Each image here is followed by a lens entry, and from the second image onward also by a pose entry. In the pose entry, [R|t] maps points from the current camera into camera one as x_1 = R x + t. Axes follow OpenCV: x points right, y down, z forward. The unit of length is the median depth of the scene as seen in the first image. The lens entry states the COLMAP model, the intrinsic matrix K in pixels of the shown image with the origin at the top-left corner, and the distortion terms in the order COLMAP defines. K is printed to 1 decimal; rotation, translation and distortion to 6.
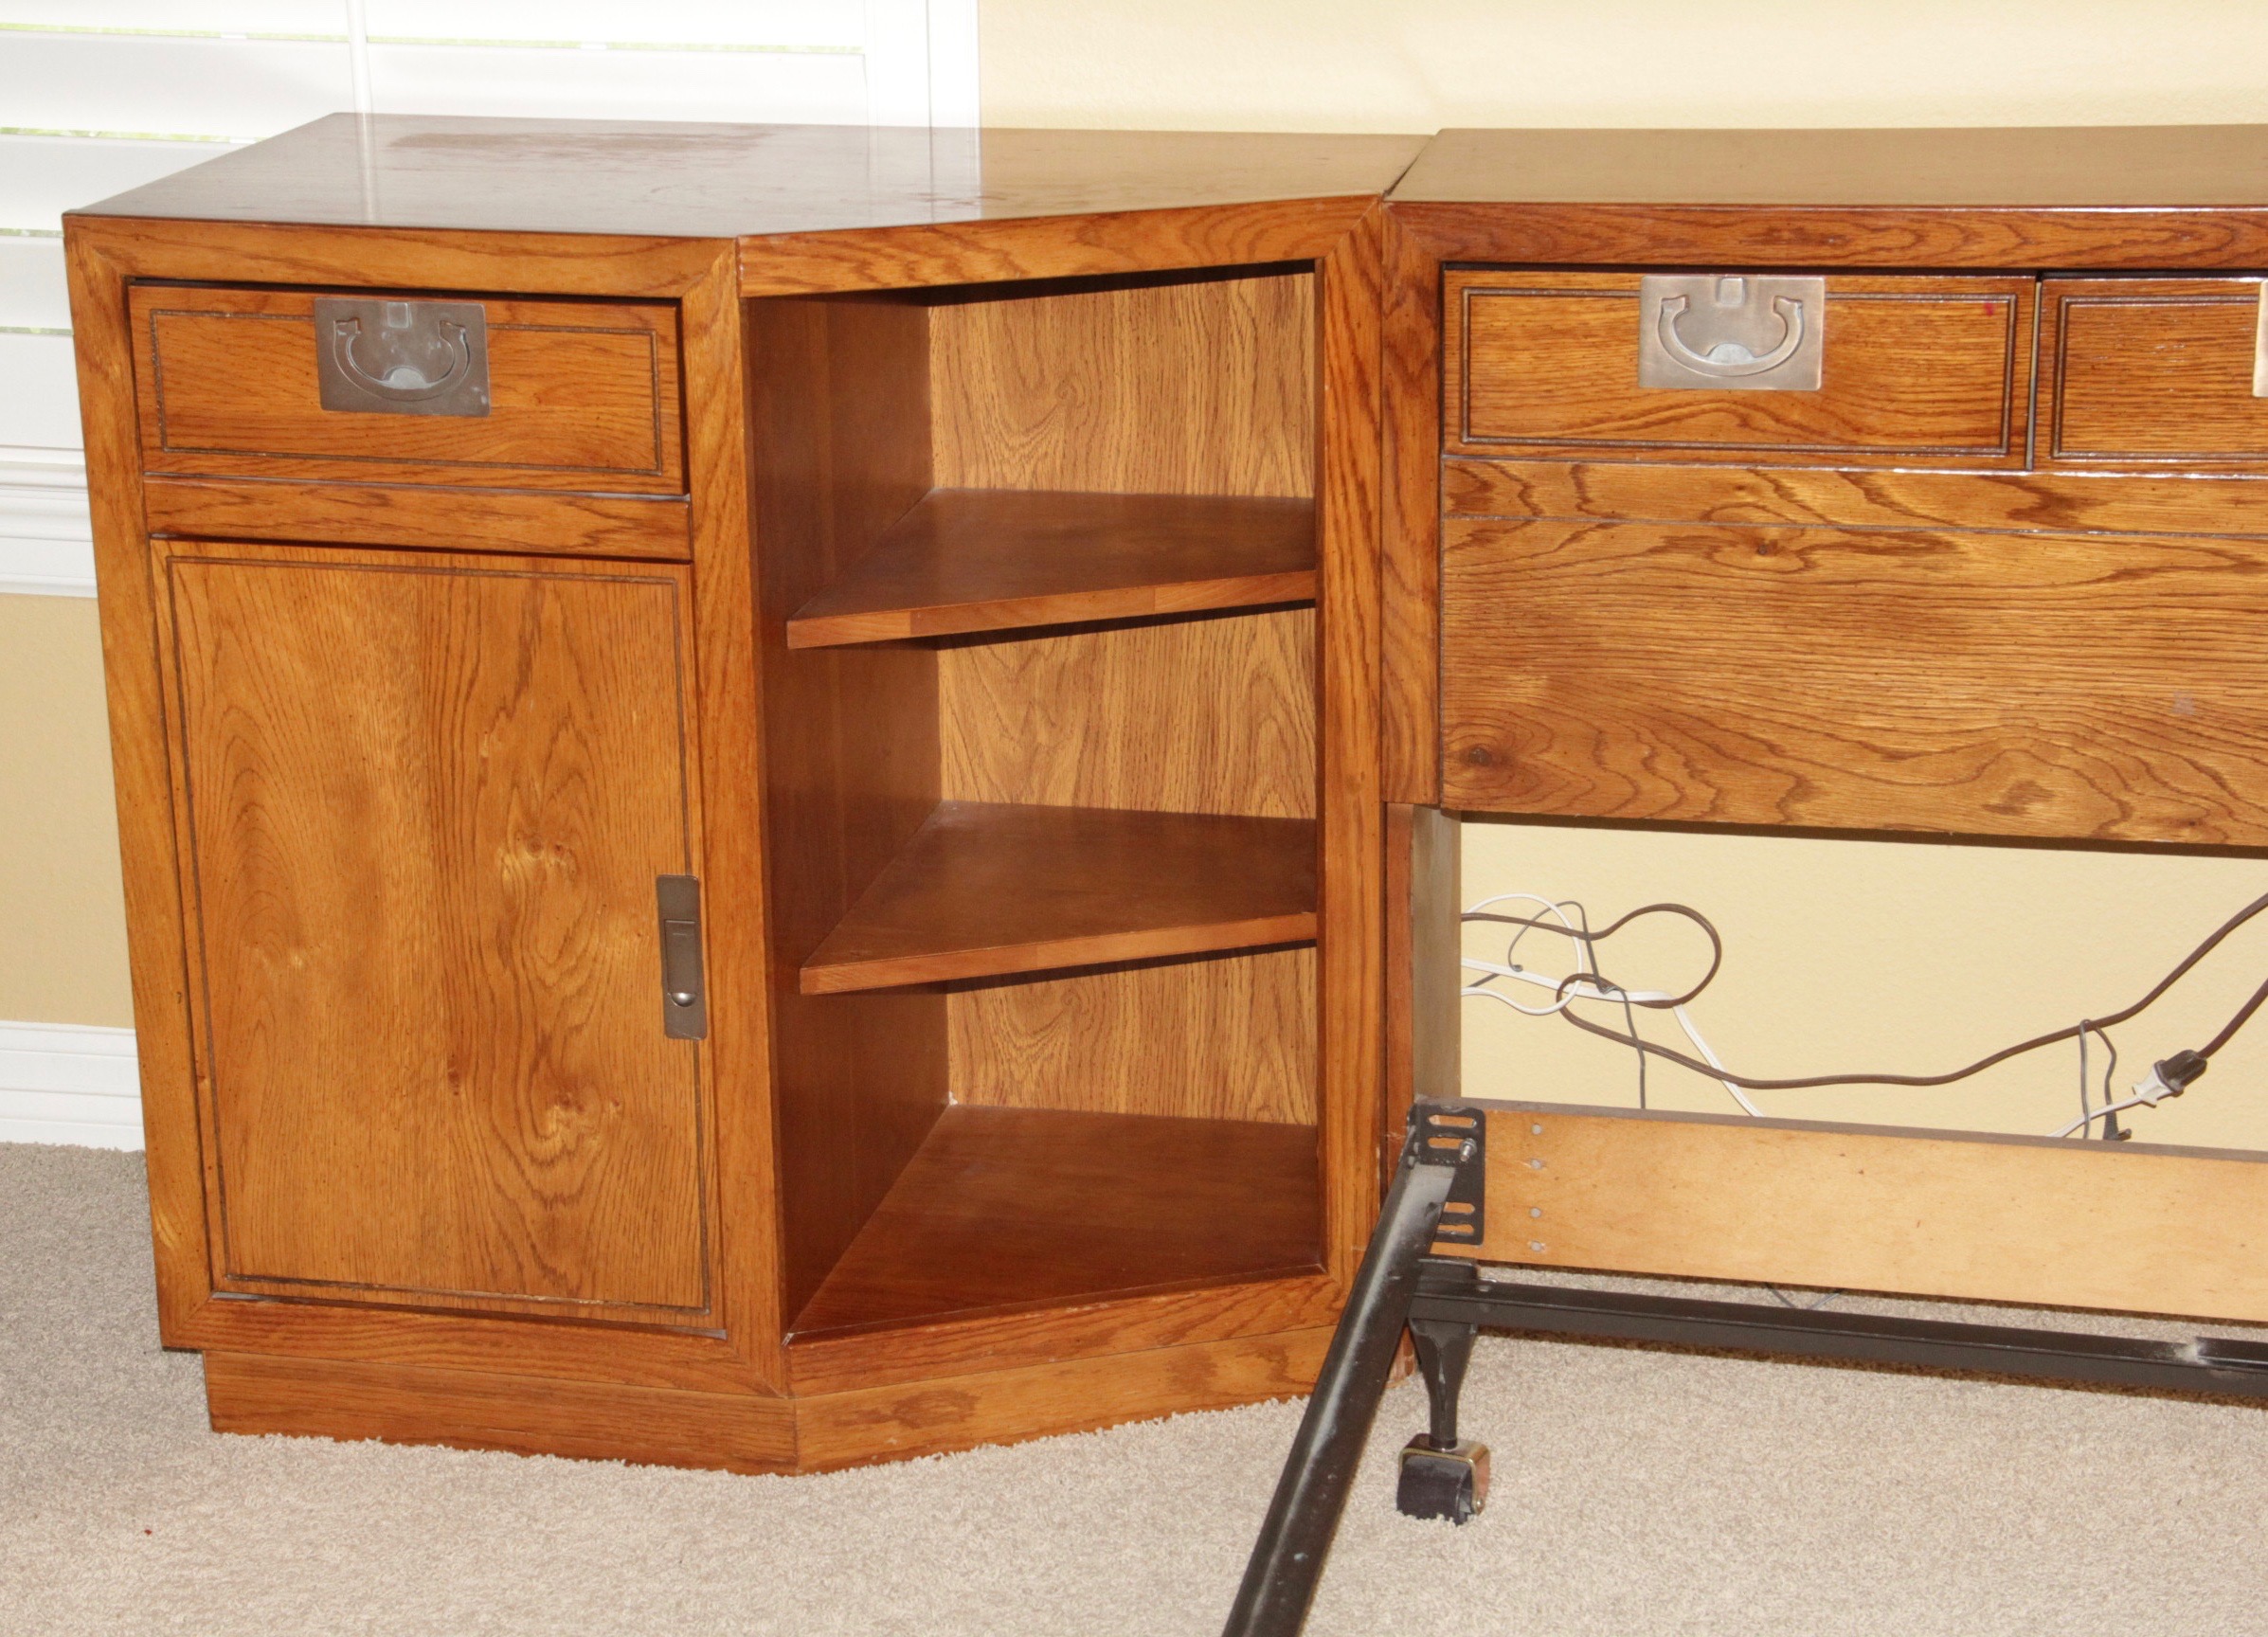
lens RADIAL K [[4355.7, 0, 1017.3], [0, 4355.7, 851.7], [0, 0, 1]] dist [0.248735, 0.000000]
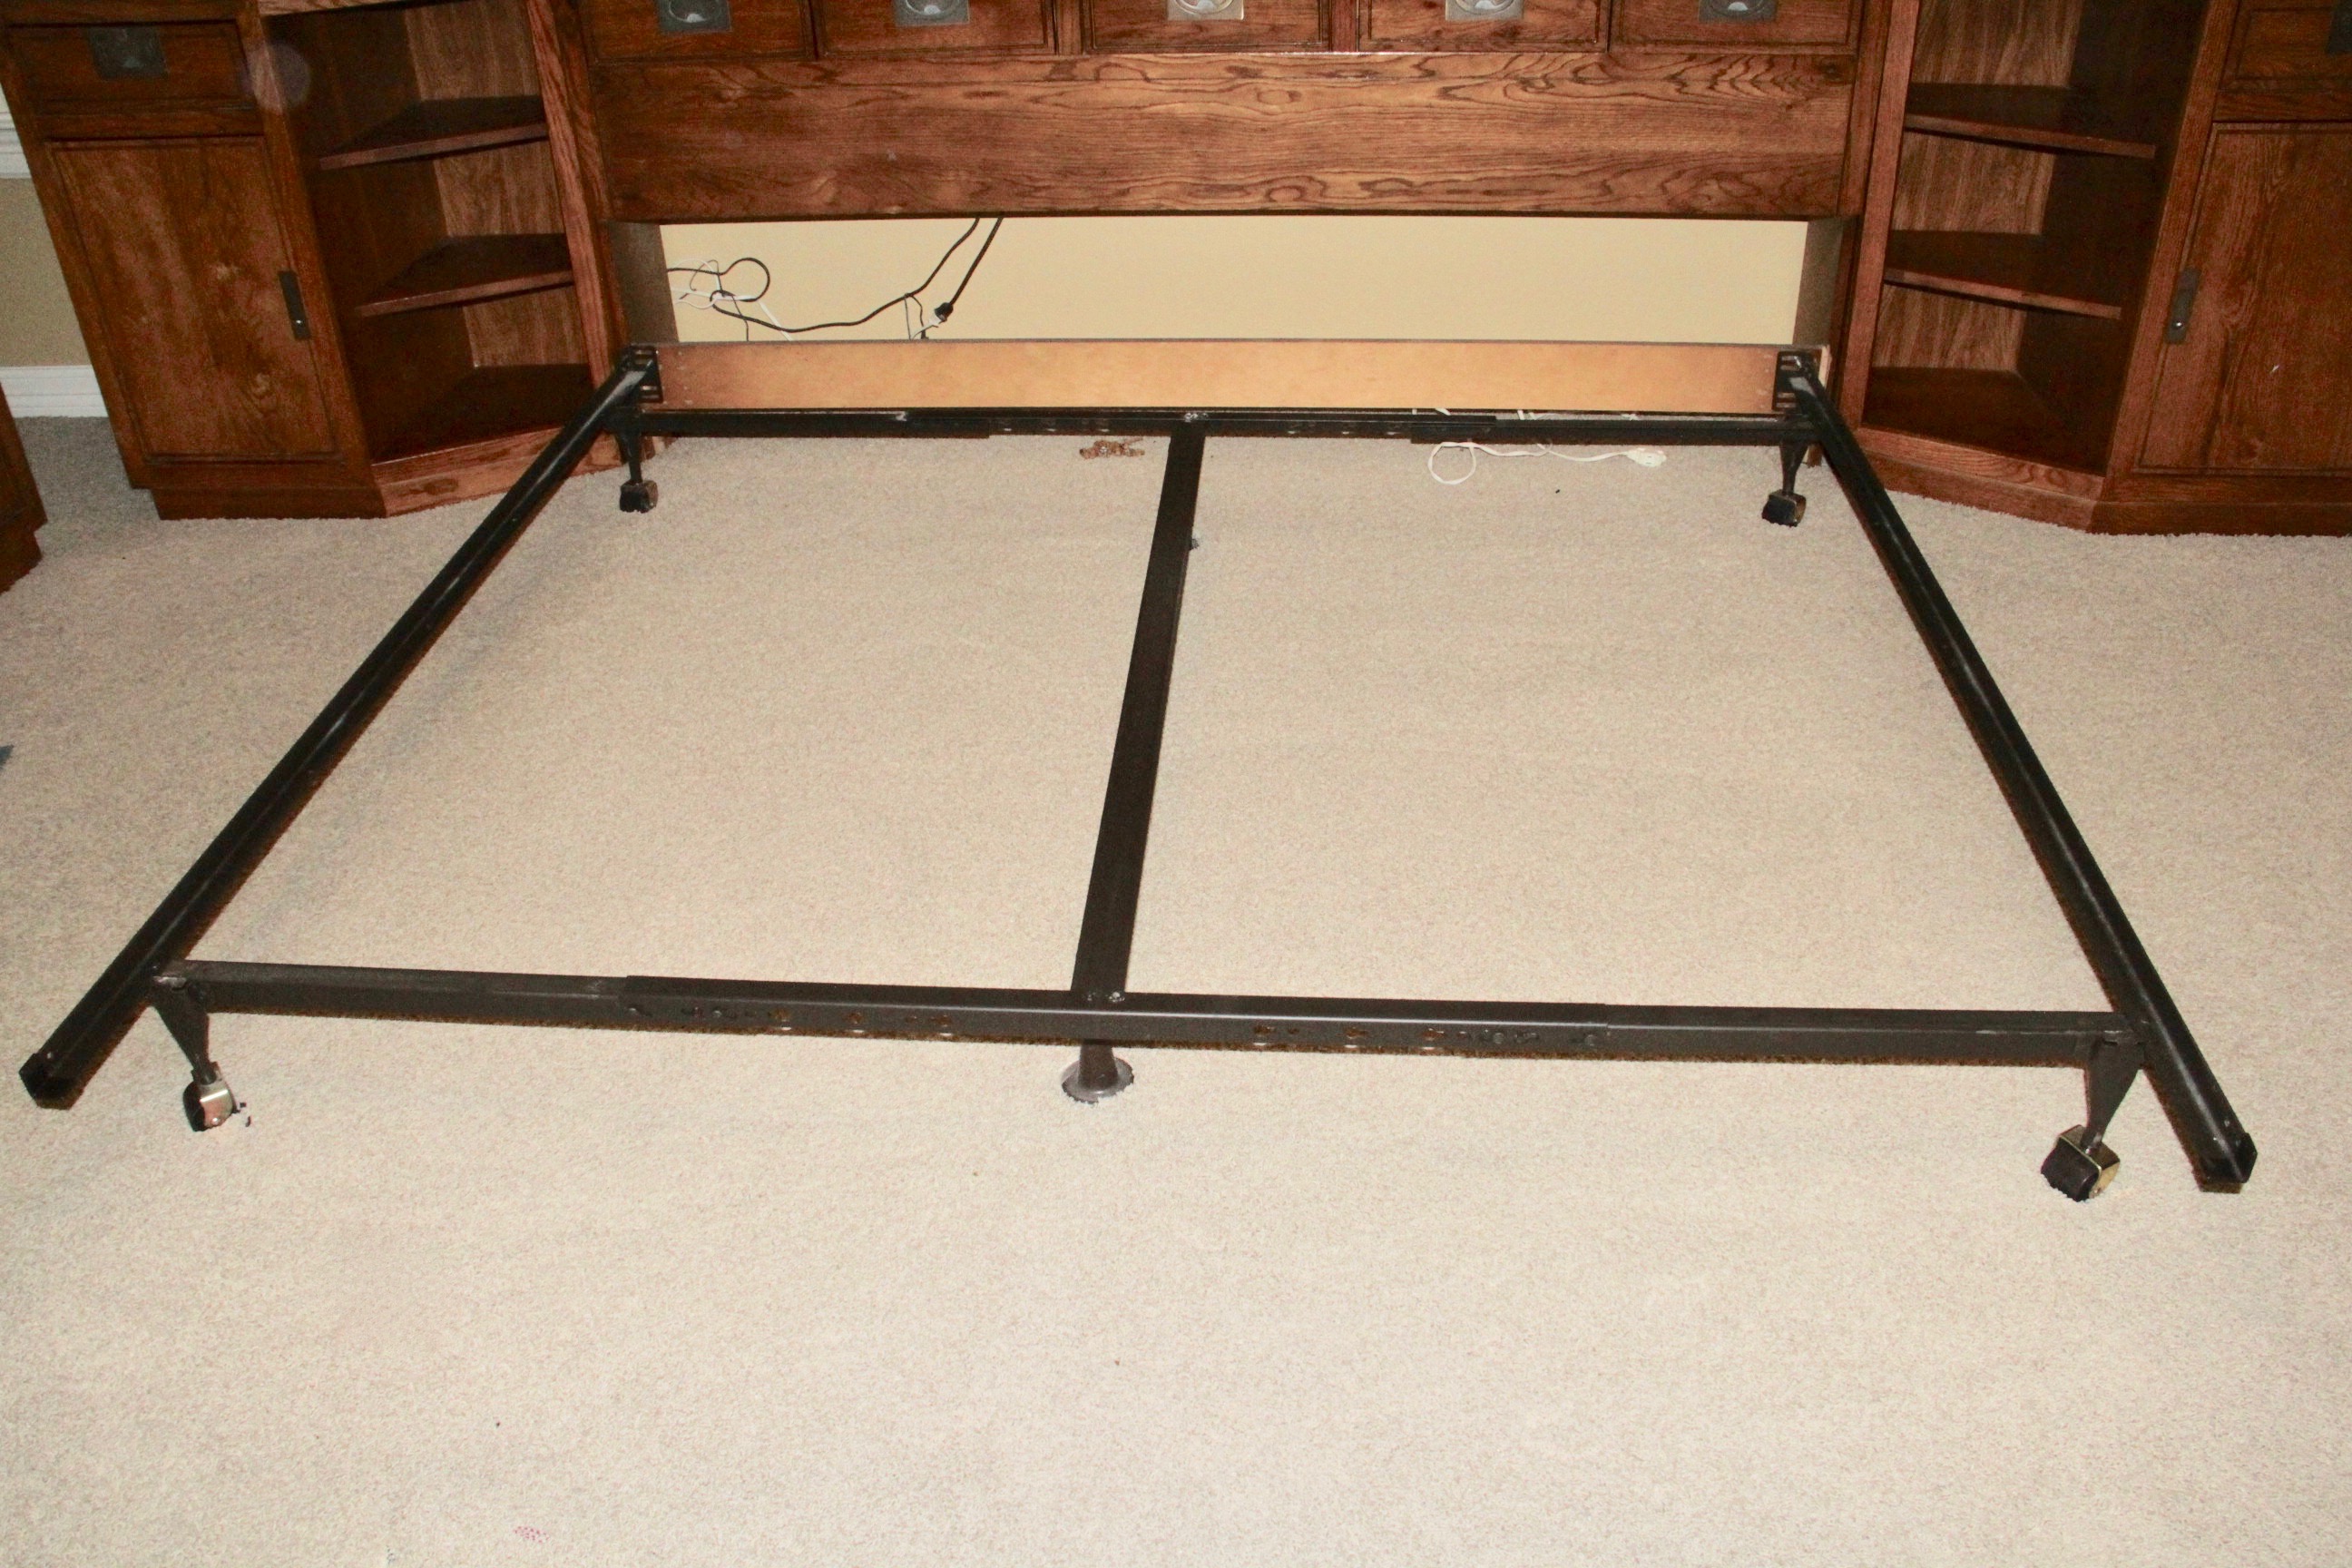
lens RADIAL K [[1929.3, 0, 1168.2], [0, 1929.3, 782.1], [0, 0, 1]] dist [-0.164822, 0.107137]
pose [[0.988858, -0.083916, 0.122954, 0.244842], [0.050770, 0.966561, 0.251359, 0.044465], [-0.139936, -0.242316, 0.960053, -0.106726]]
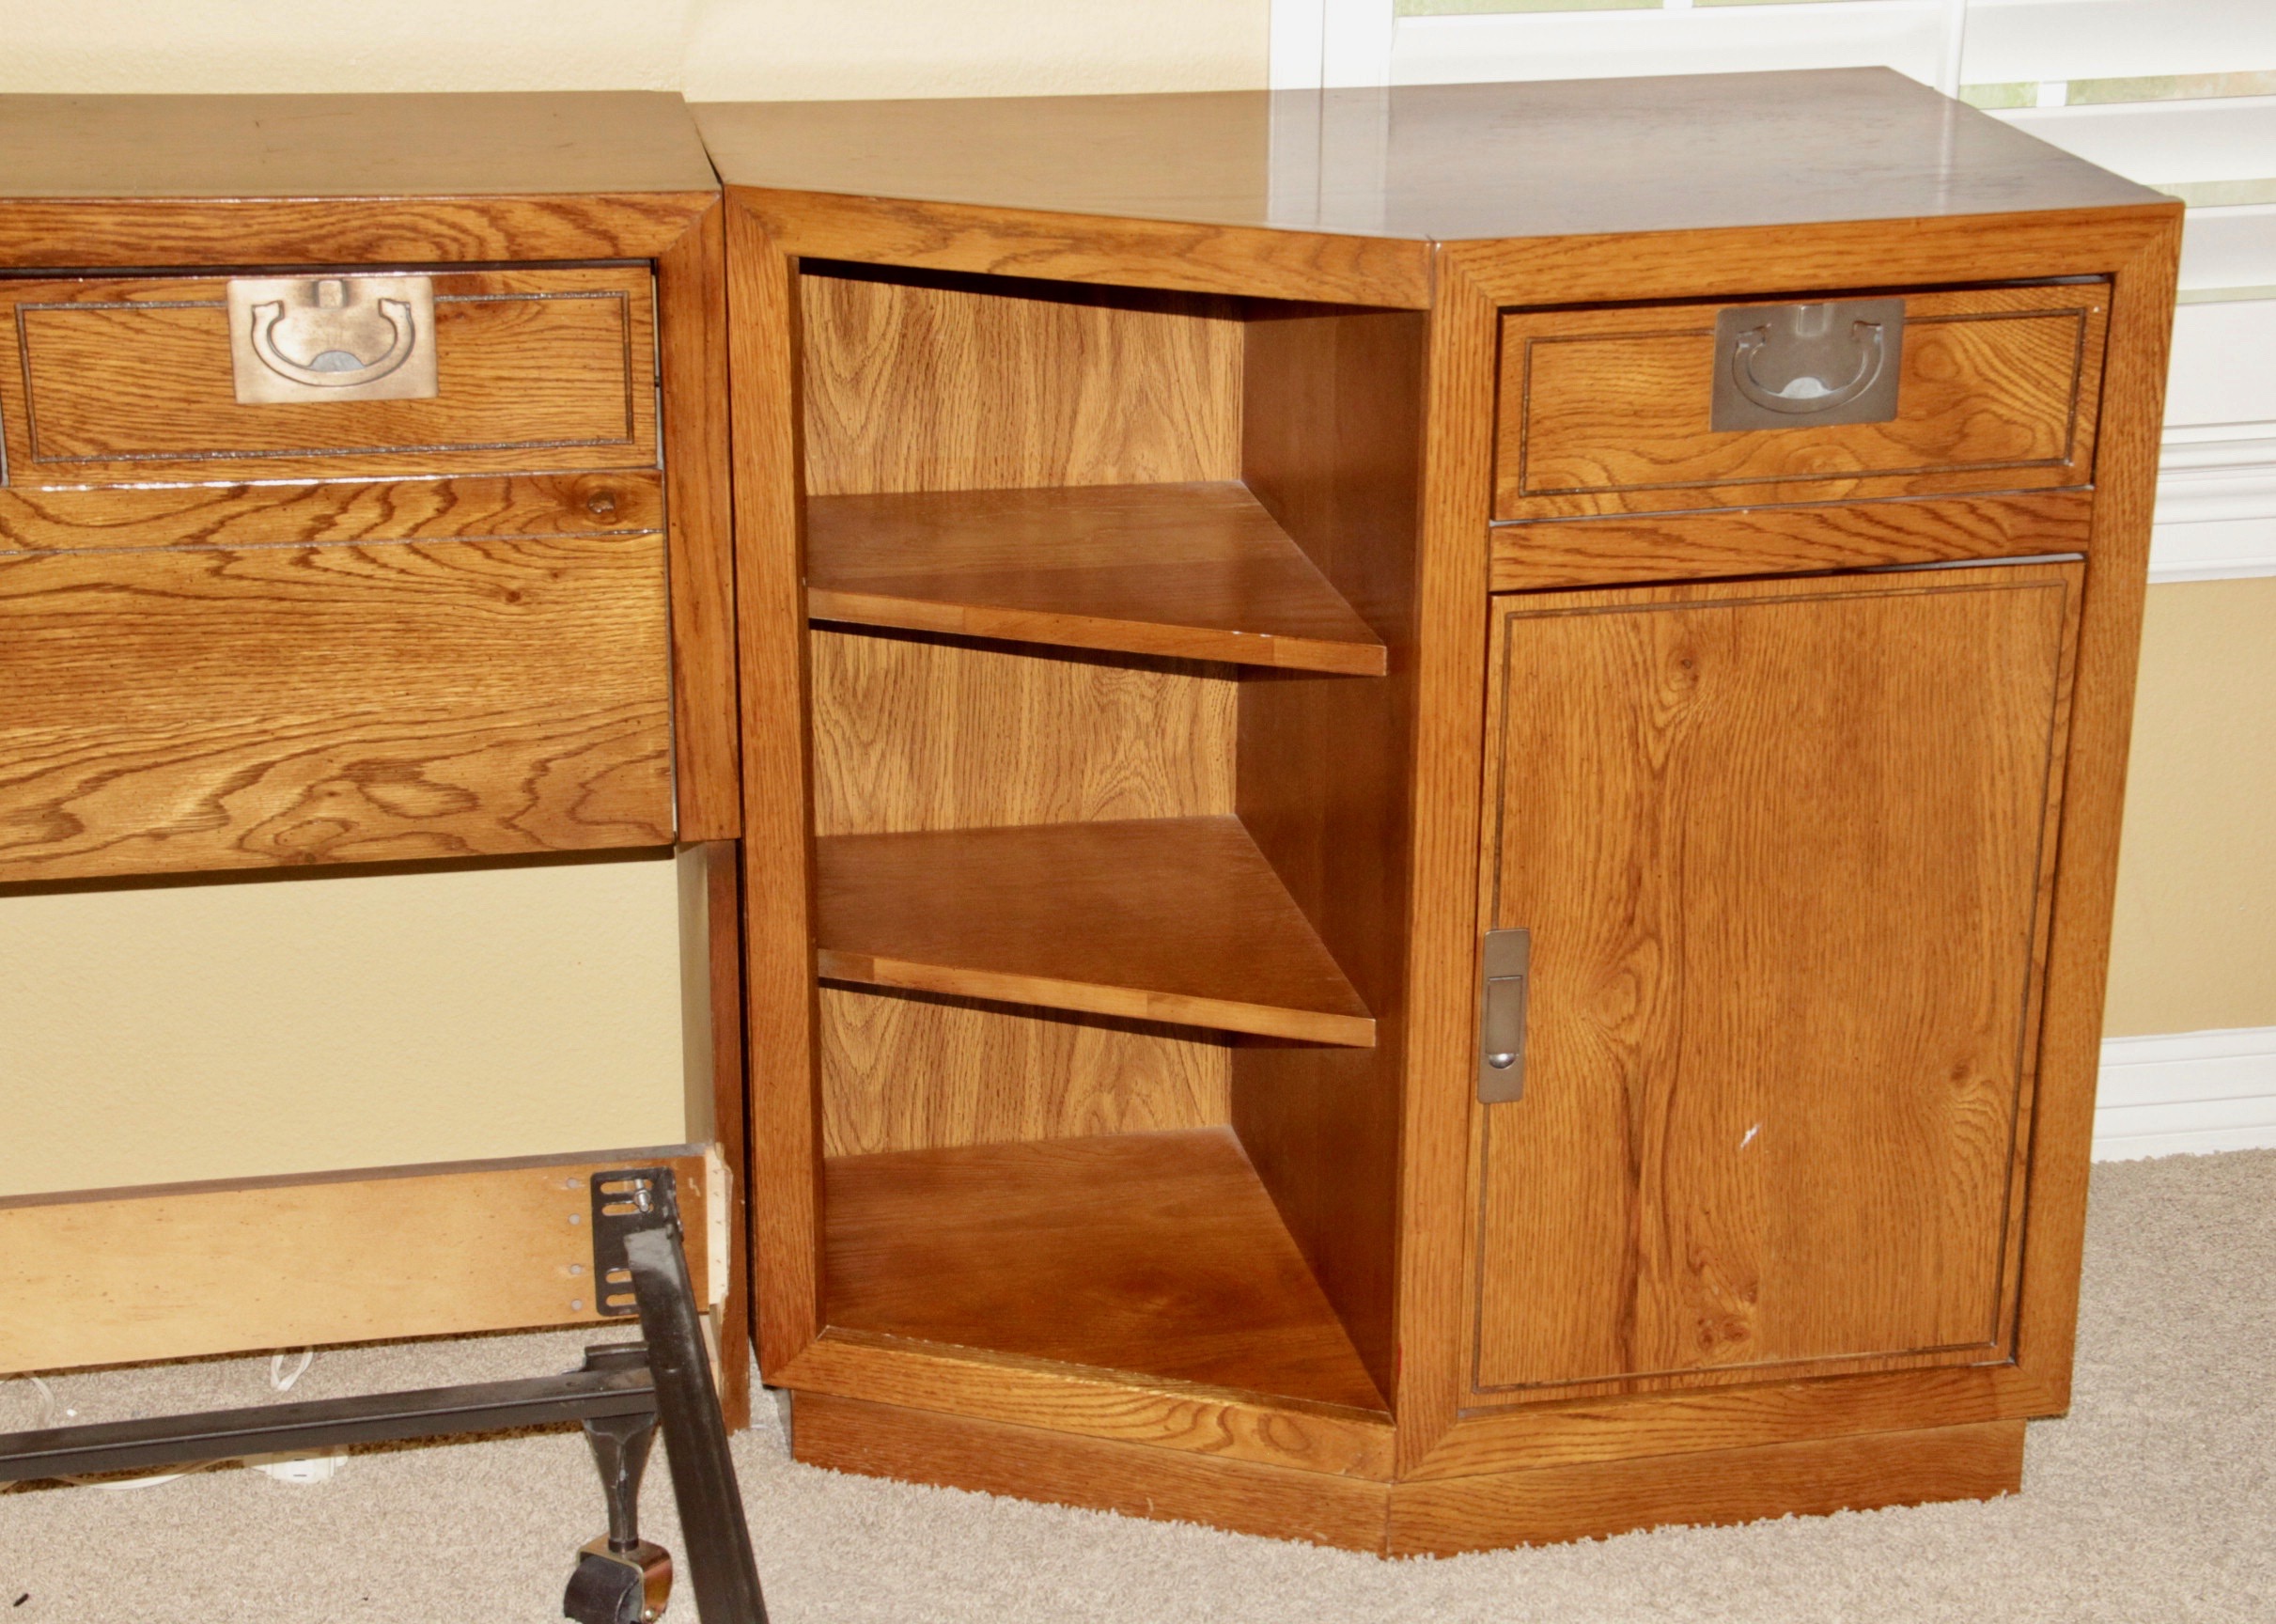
lens RADIAL K [[4079.8, 0, 1167.6], [0, 4079.8, 843.8], [0, 0, 1]] dist [0.273375, 0.000000]
pose [[0.904282, -0.108973, 0.412793, 0.471632], [0.092741, 0.993927, 0.059223, -0.020248], [-0.416740, -0.015272, 0.908897, 0.023918]]
